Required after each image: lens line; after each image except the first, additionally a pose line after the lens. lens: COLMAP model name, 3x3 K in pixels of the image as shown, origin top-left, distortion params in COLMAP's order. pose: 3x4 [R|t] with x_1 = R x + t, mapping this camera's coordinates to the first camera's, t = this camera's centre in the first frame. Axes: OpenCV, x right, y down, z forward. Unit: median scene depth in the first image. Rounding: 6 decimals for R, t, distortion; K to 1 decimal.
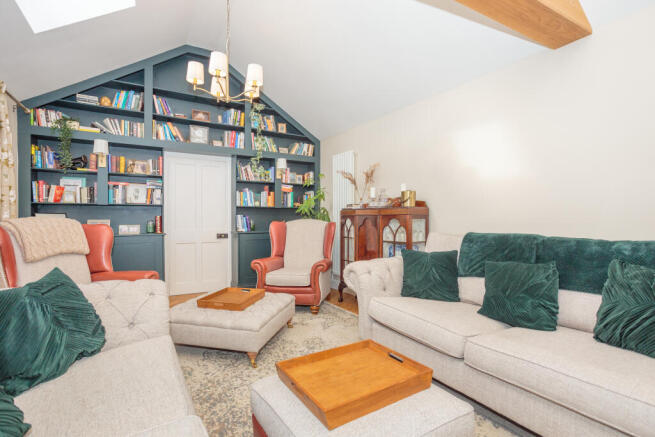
lens RADIAL K [[326.5, 0, 325.6], [0, 326.5, 204.3], [0, 0, 1]] dist [0.000780, 0.000573]
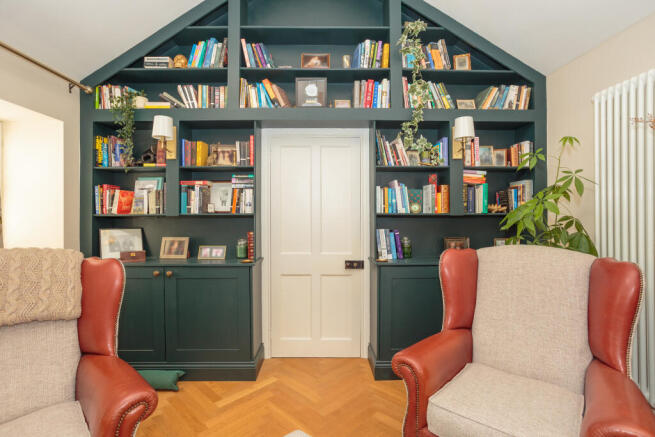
lens RADIAL K [[306.9, 0, 327.5], [0, 306.9, 218.5], [0, 0, 1]] dist [-0.029041, 0.000183]
pose [[0.862143, 0.000626, -0.506665, -0.081121], [0.024483, 0.998780, 0.042893, -0.010495], [0.506073, -0.049385, 0.861075, 0.508705]]
